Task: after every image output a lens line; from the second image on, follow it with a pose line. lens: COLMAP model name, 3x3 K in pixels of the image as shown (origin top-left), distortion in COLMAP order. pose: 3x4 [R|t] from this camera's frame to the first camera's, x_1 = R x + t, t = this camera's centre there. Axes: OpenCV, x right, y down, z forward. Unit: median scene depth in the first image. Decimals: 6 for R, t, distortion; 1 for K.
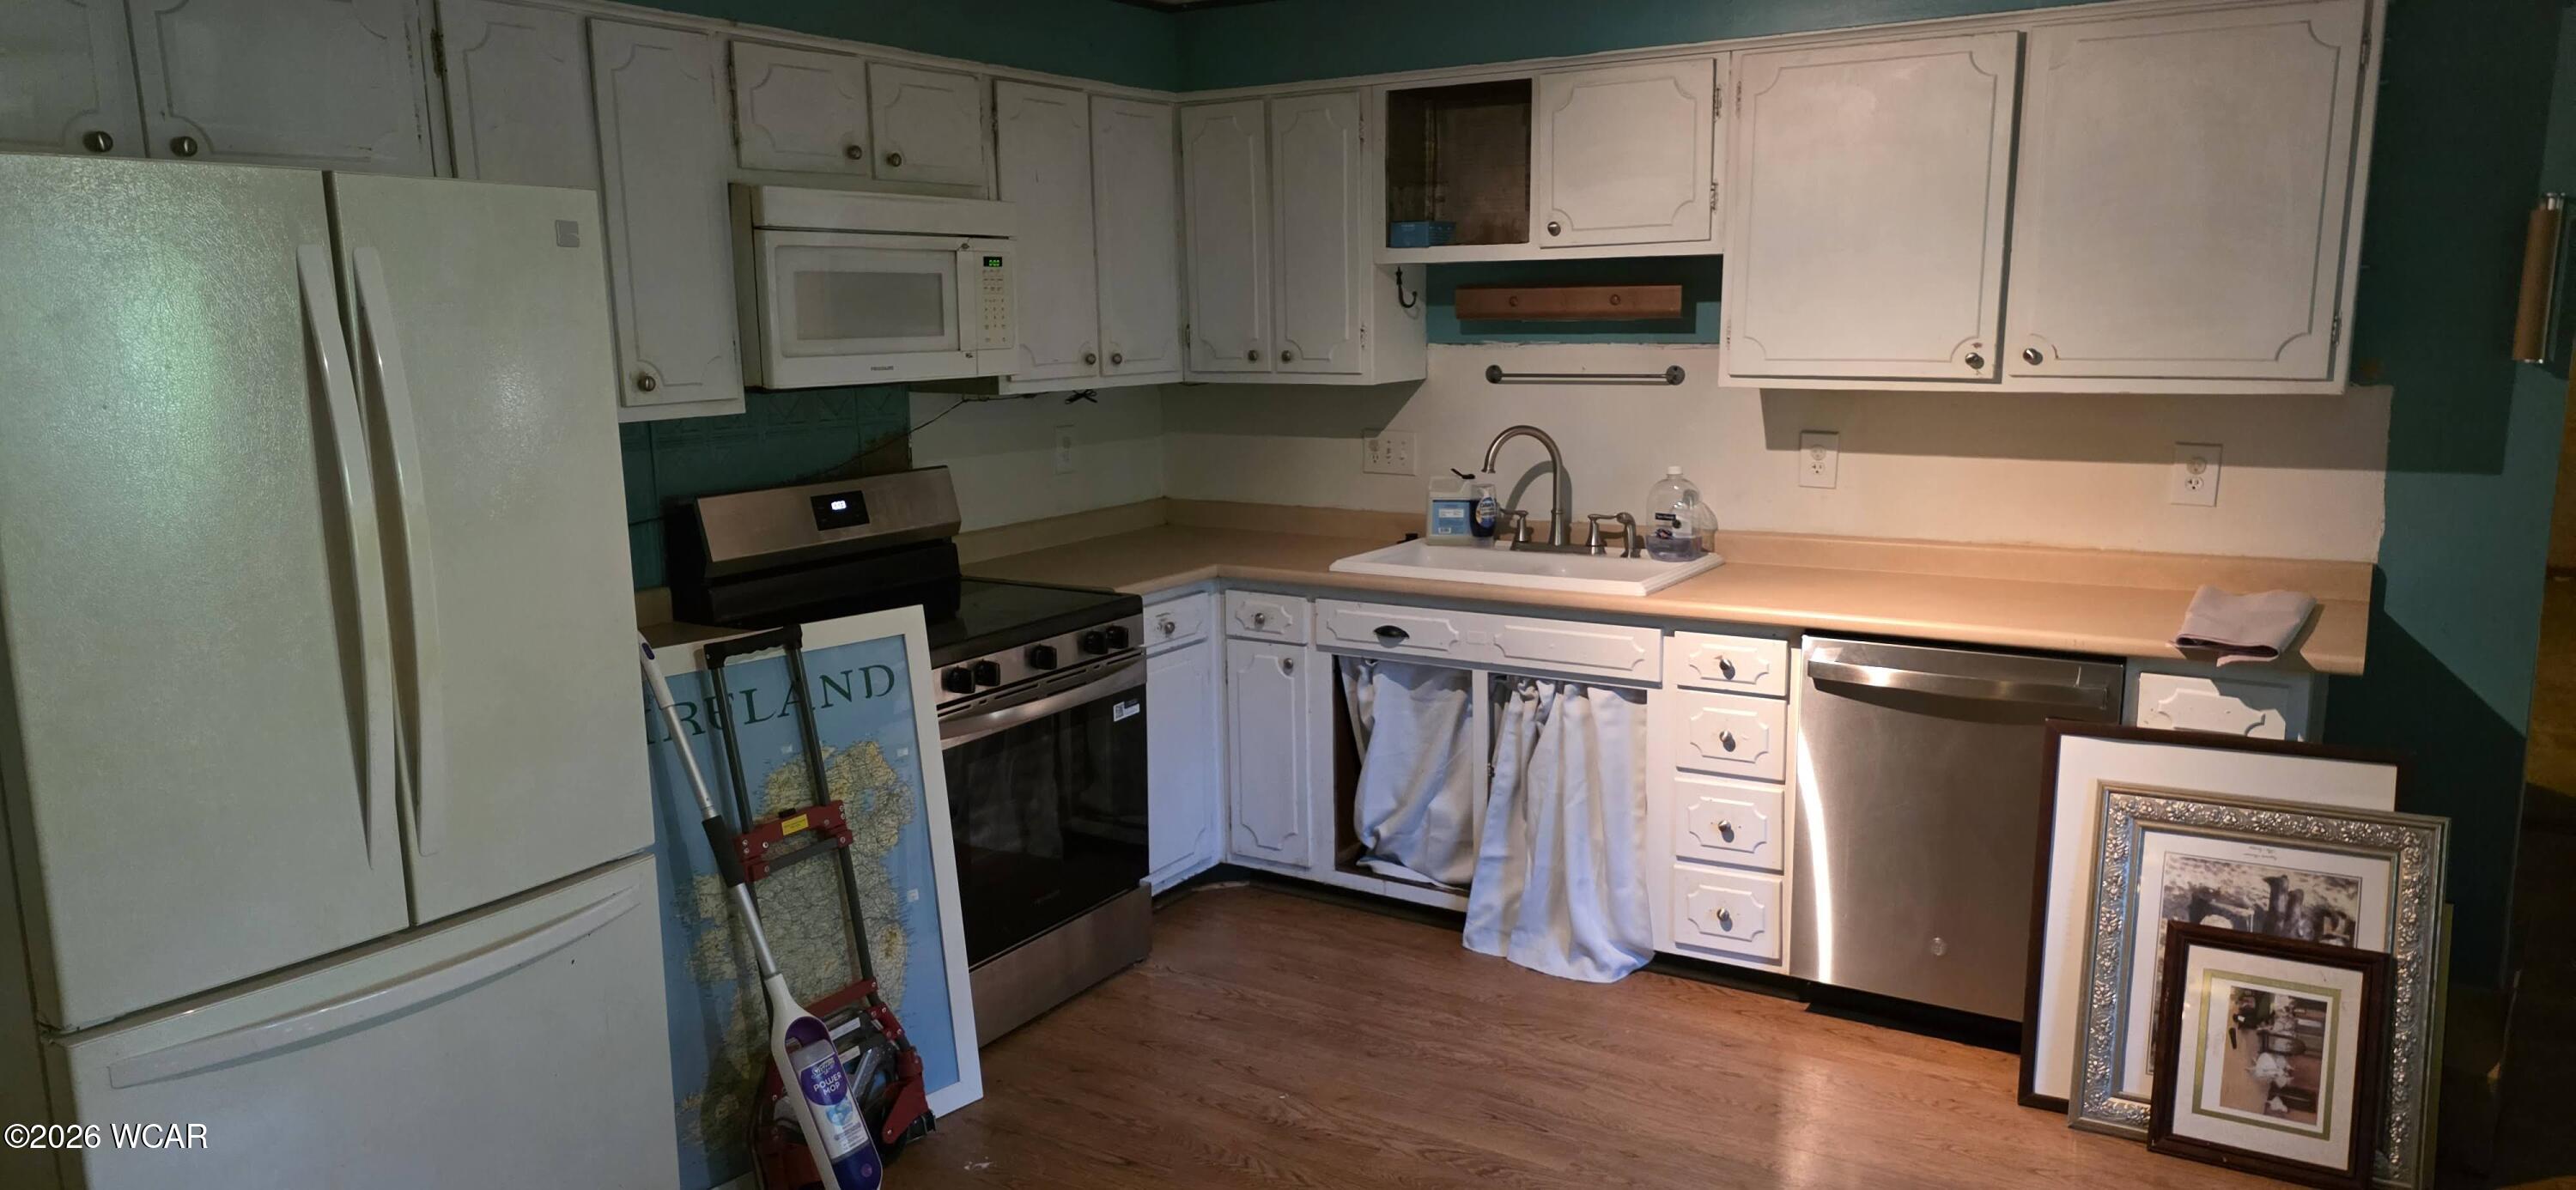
lens RADIAL K [[1653.9, 0, 1288.0], [0, 1653.9, 595.0], [0, 0, 1]] dist [0.142489, -0.197016]
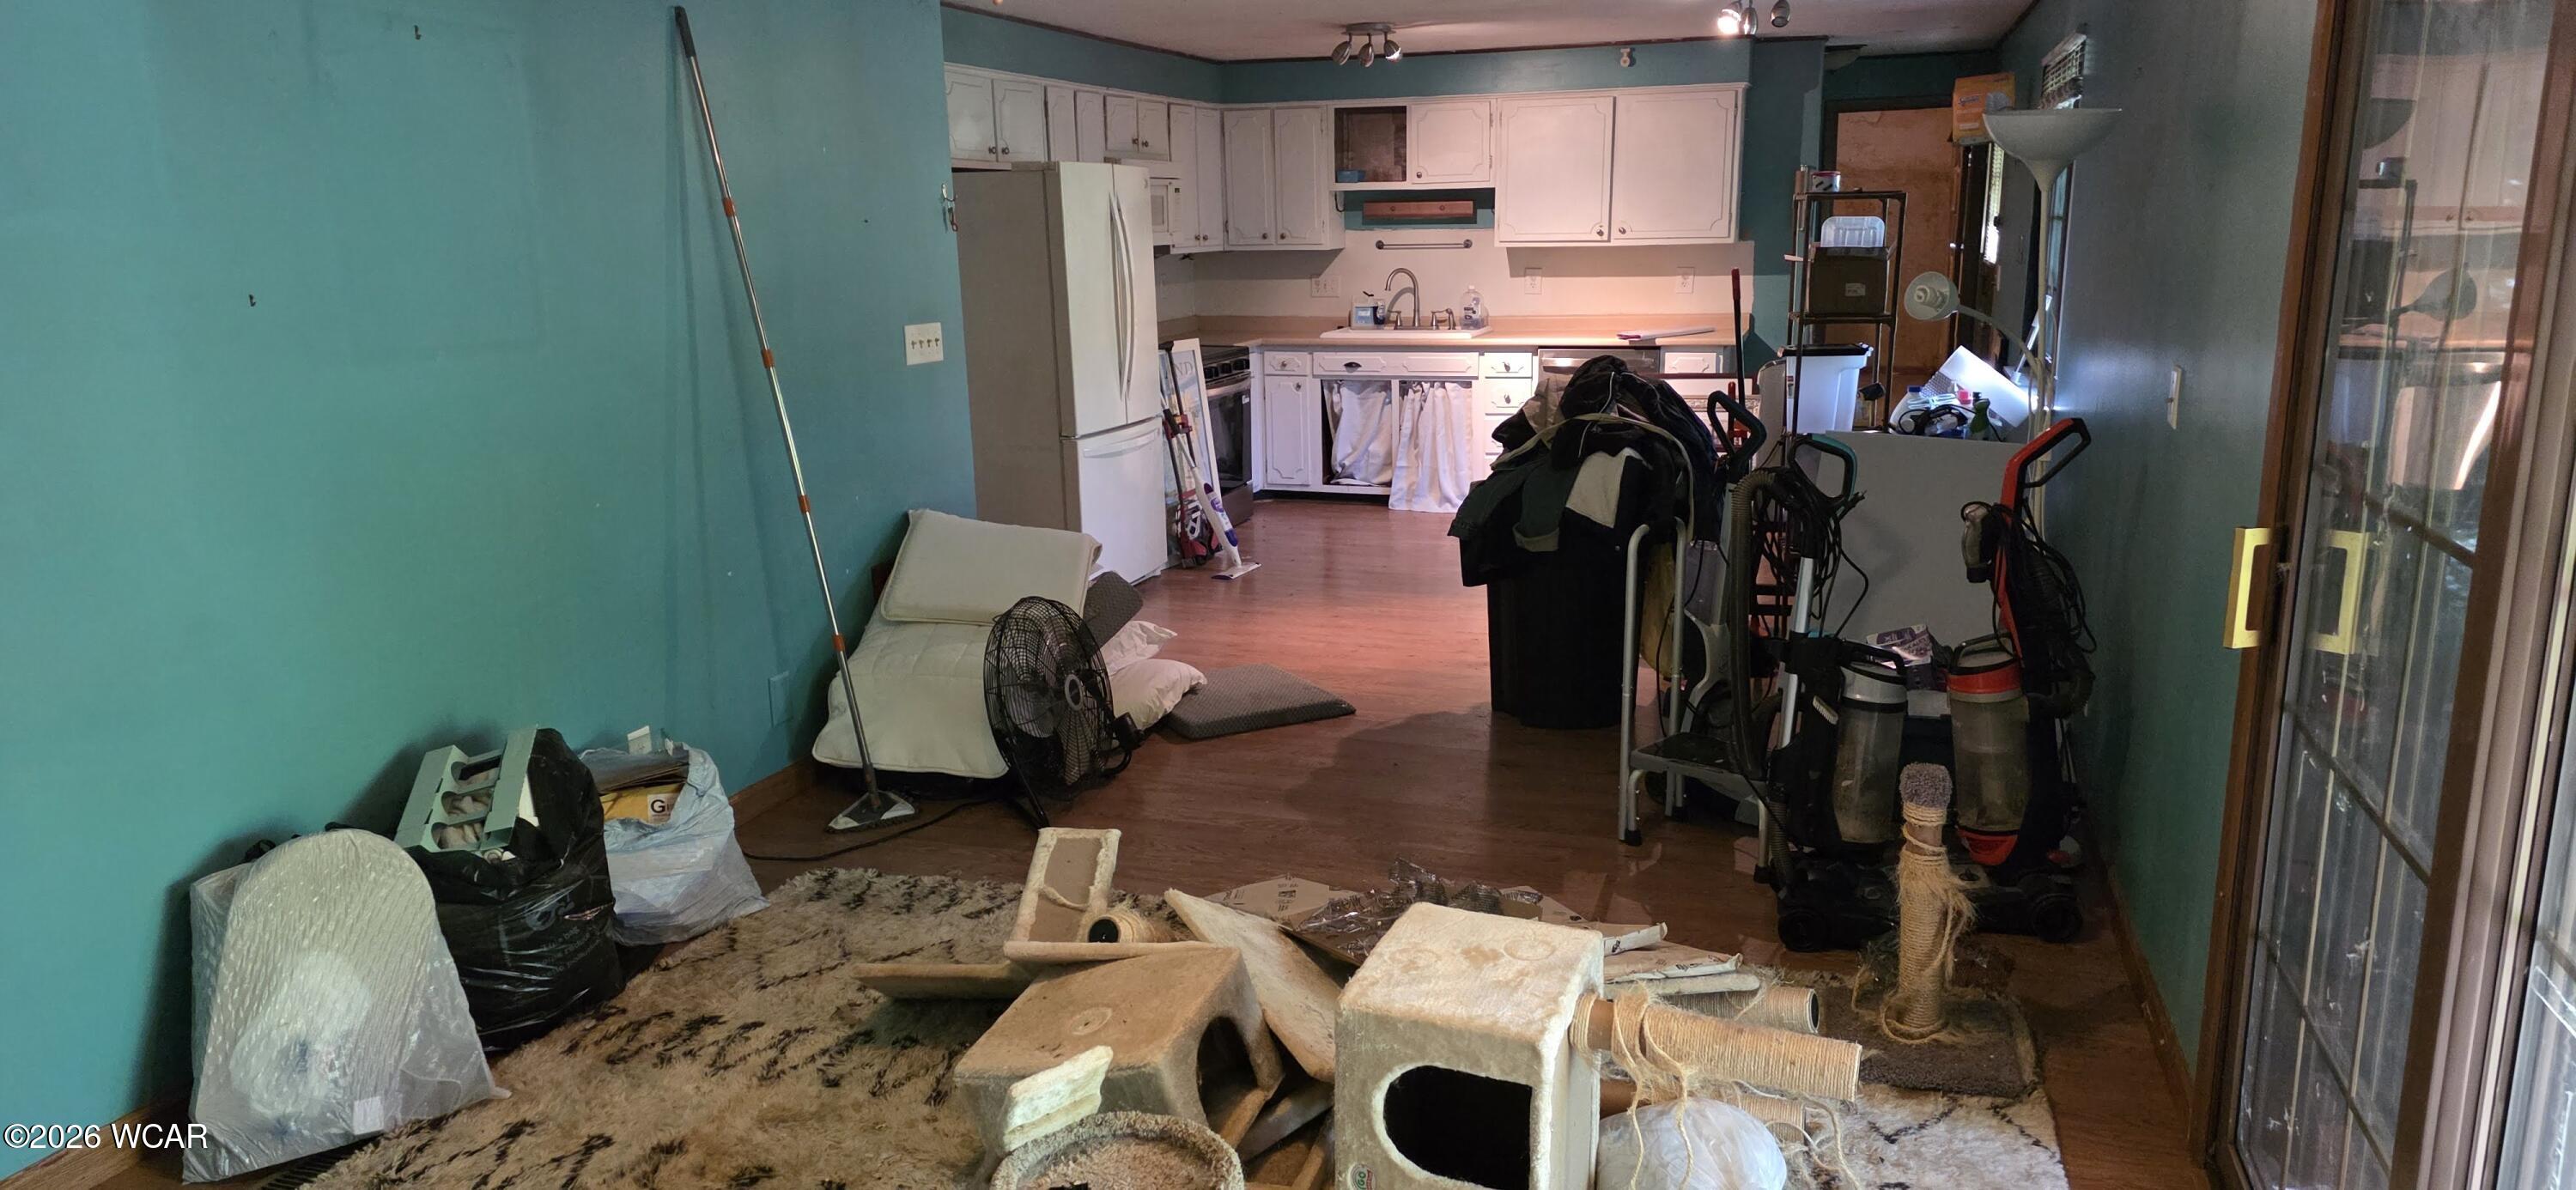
lens RADIAL K [[1653.9, 0, 1288.0], [0, 1653.9, 595.0], [0, 0, 1]] dist [0.142489, -0.197016]
pose [[0.970085, -0.057558, 0.235842, -0.534232], [0.046214, 0.997506, 0.053357, 0.197948], [-0.238325, -0.040861, 0.970326, -1.064156]]
